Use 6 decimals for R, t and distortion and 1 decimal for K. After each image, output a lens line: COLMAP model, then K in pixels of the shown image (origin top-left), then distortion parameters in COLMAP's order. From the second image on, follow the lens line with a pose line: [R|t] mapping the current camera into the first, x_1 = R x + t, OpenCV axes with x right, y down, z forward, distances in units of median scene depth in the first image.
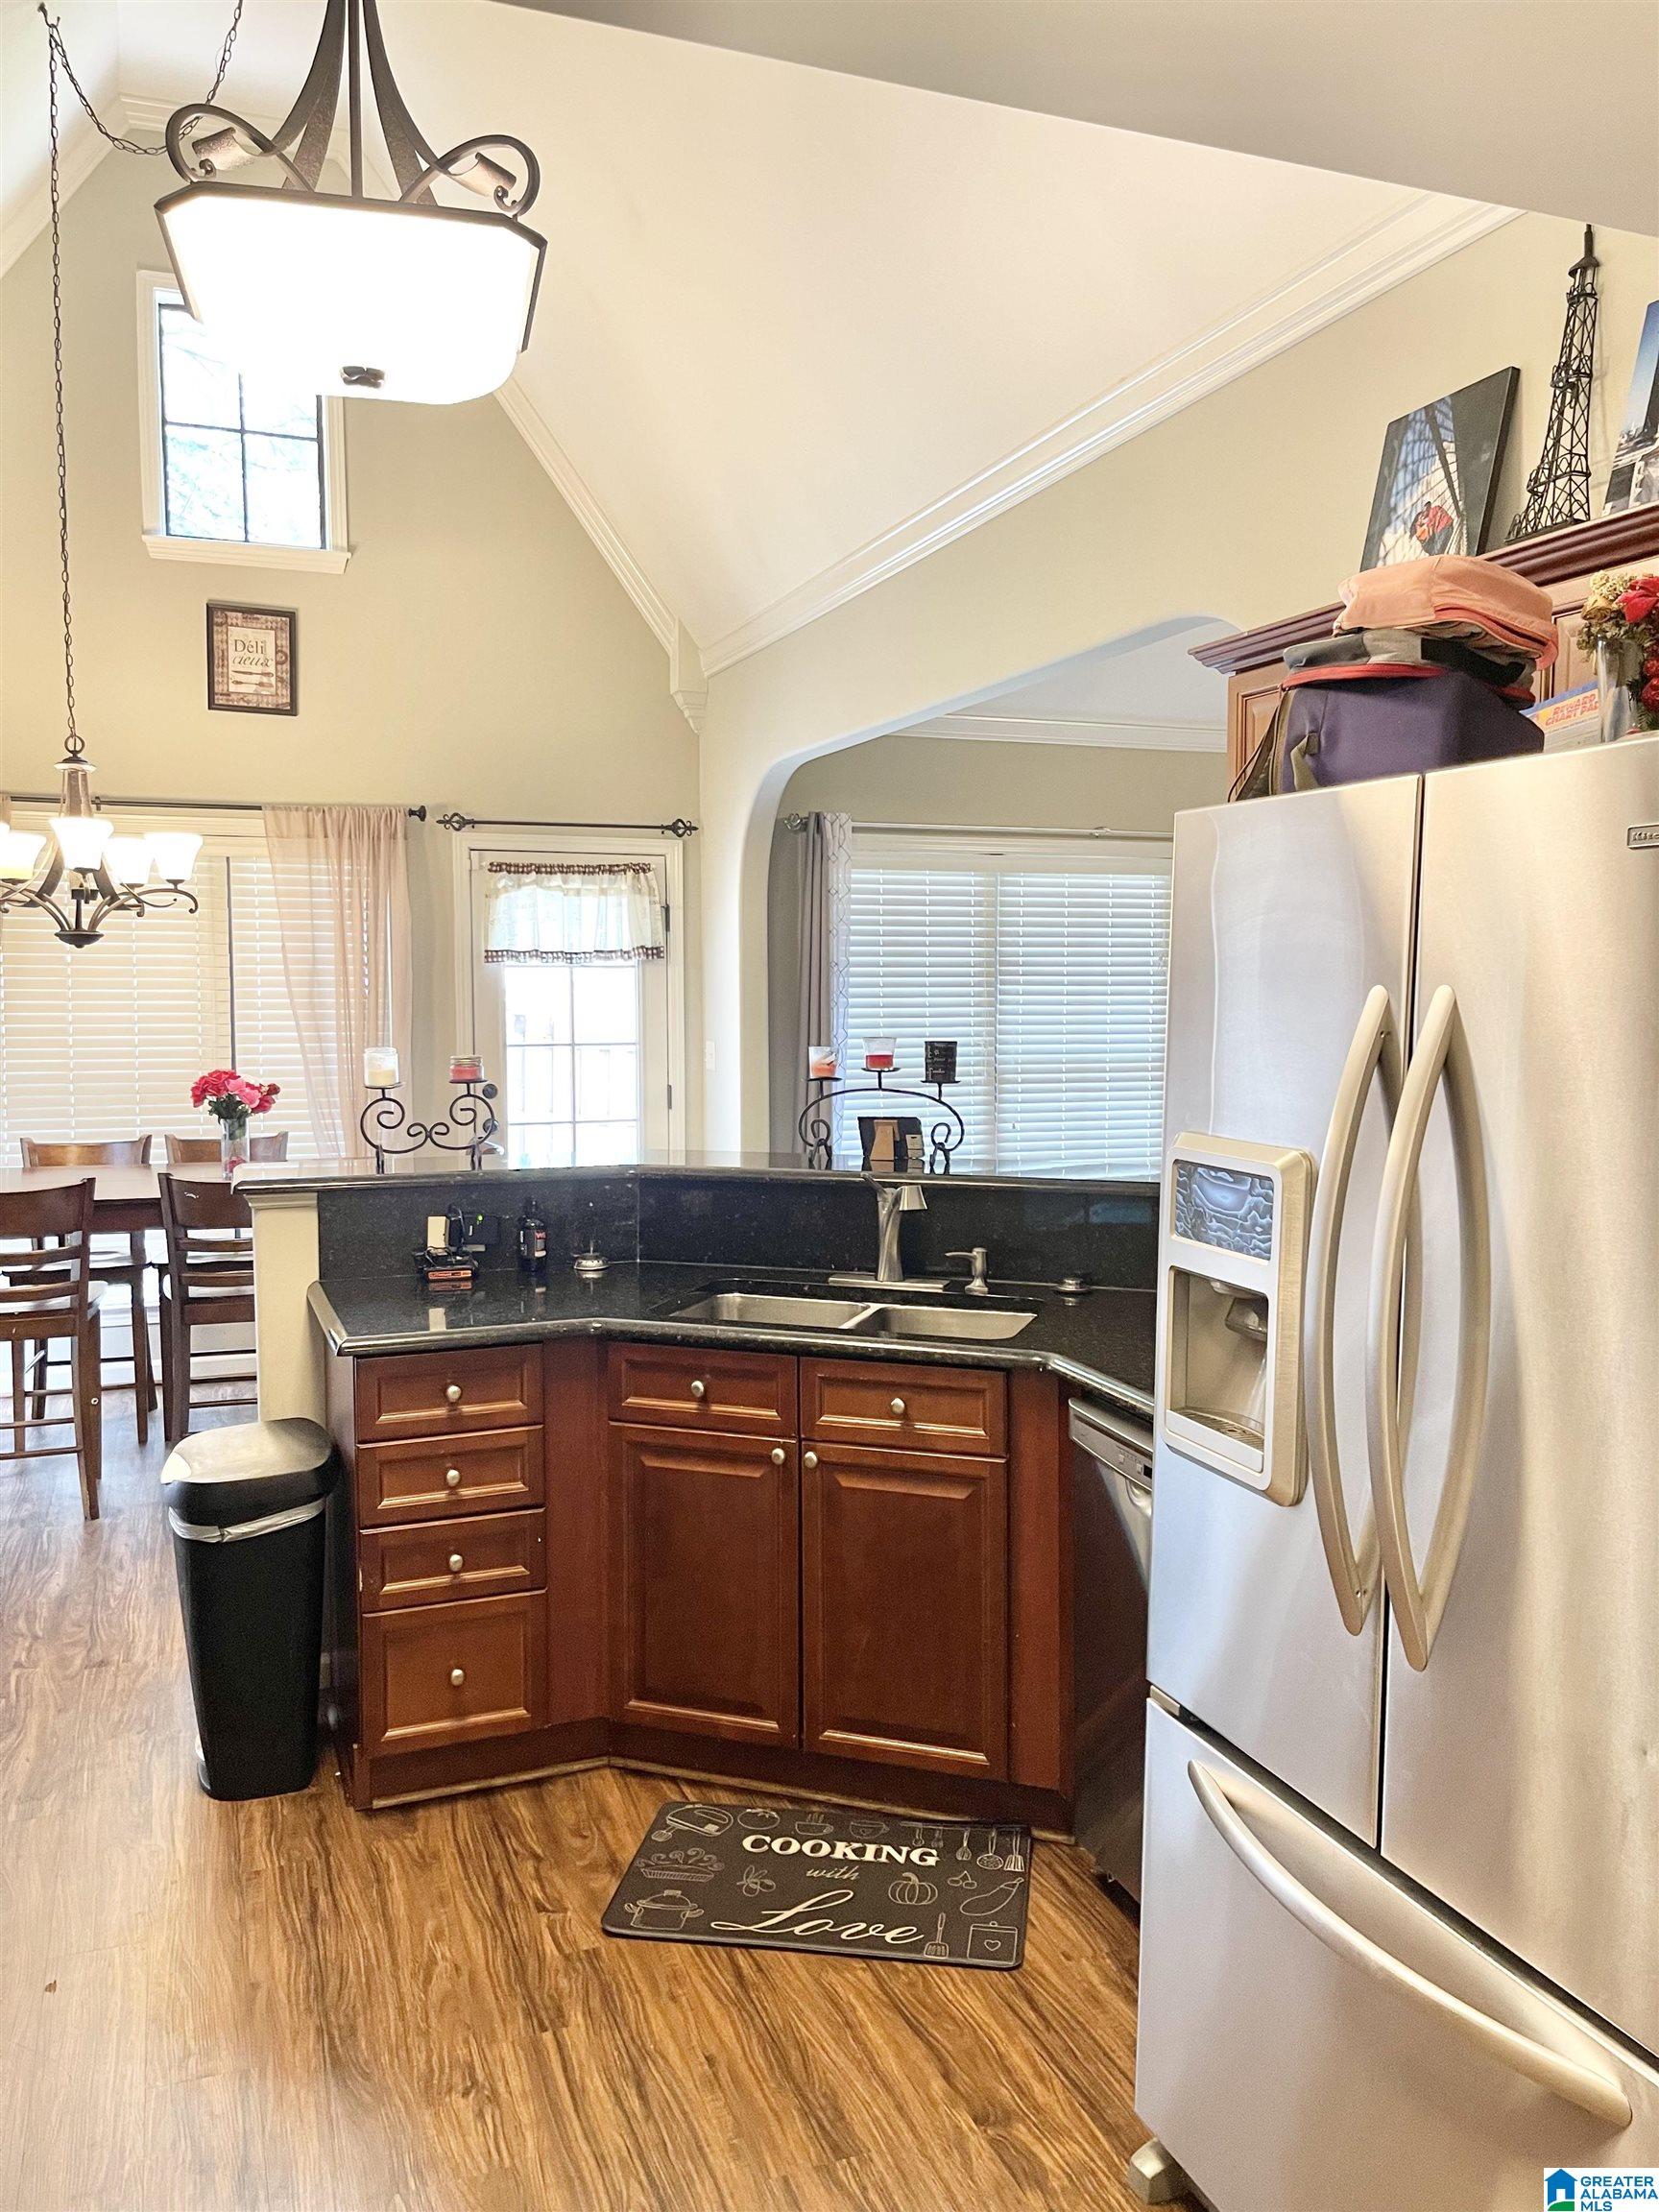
lens RADIAL K [[1665.8, 0, 866.3], [0, 1665.8, 1105.8], [0, 0, 1]] dist [0.010088, 0.003537]
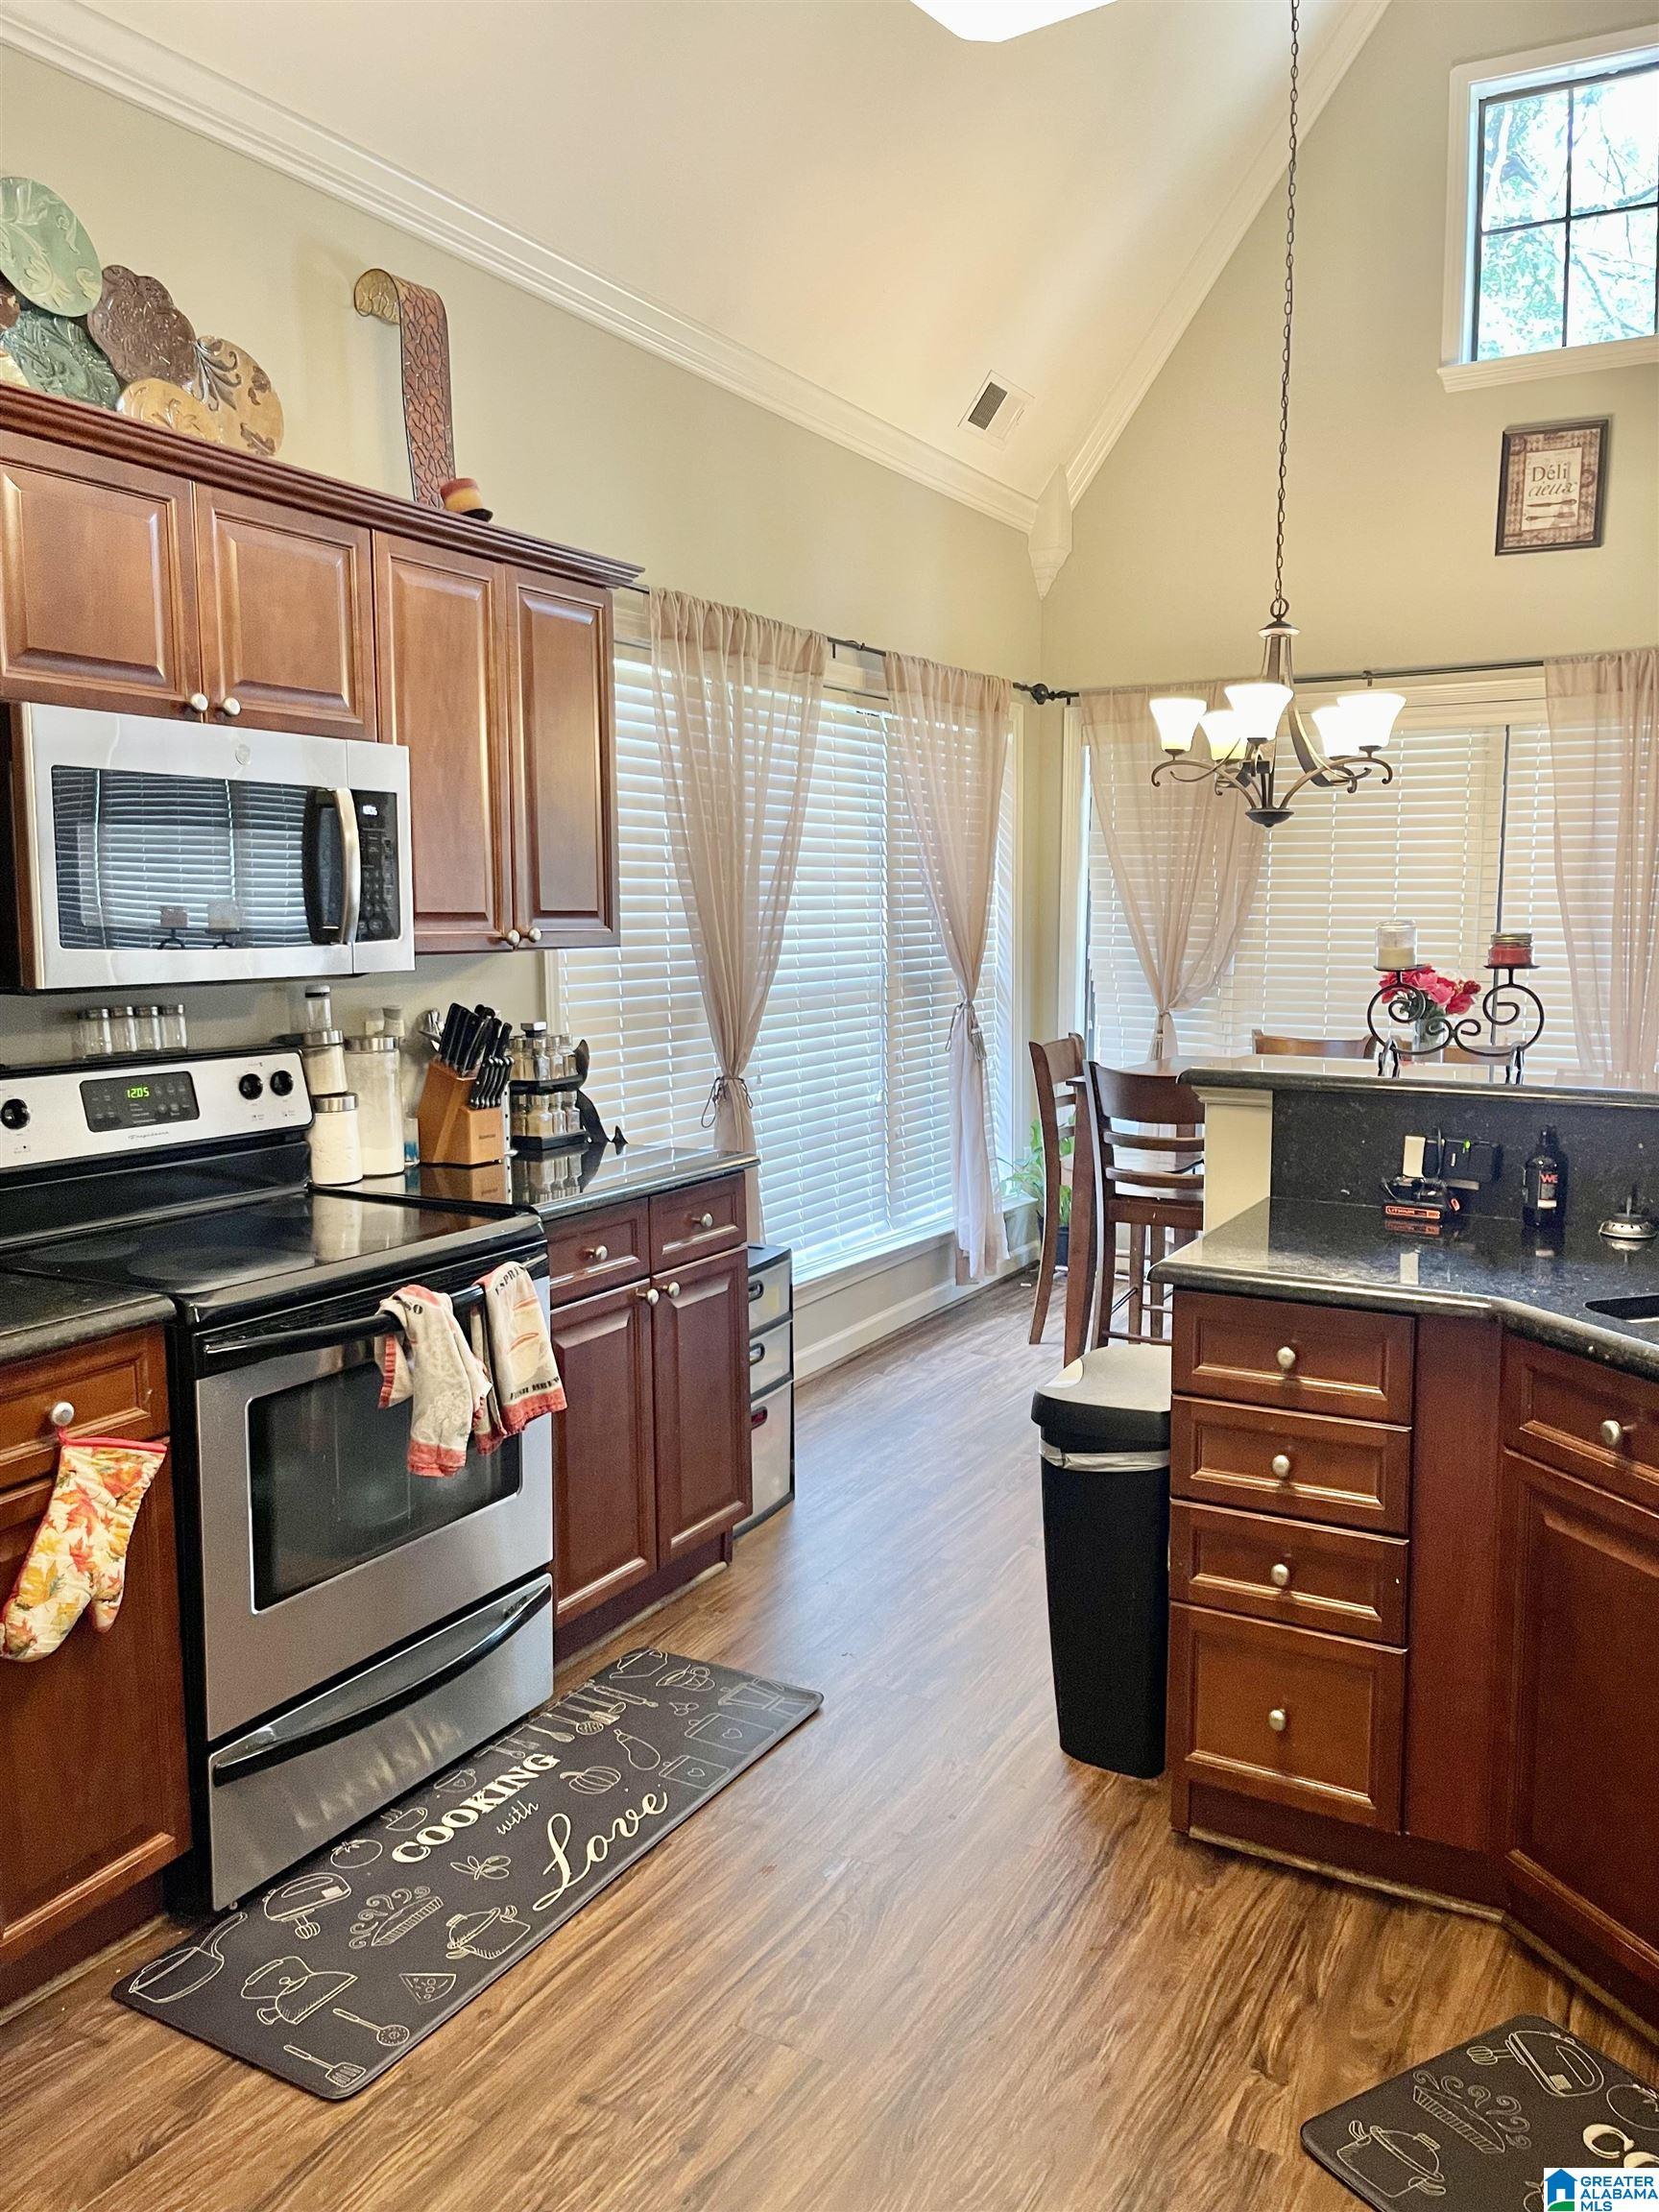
lens RADIAL K [[1672.0, 0, 829.5], [0, 1672.0, 1106.0], [0, 0, 1]] dist [0.068506, -0.105261]
pose [[0.620508, 0.093760, -0.778575, 0.120617], [-0.060262, 0.995592, 0.071866, 0.008306], [0.781882, 0.002325, 0.623423, 0.200616]]
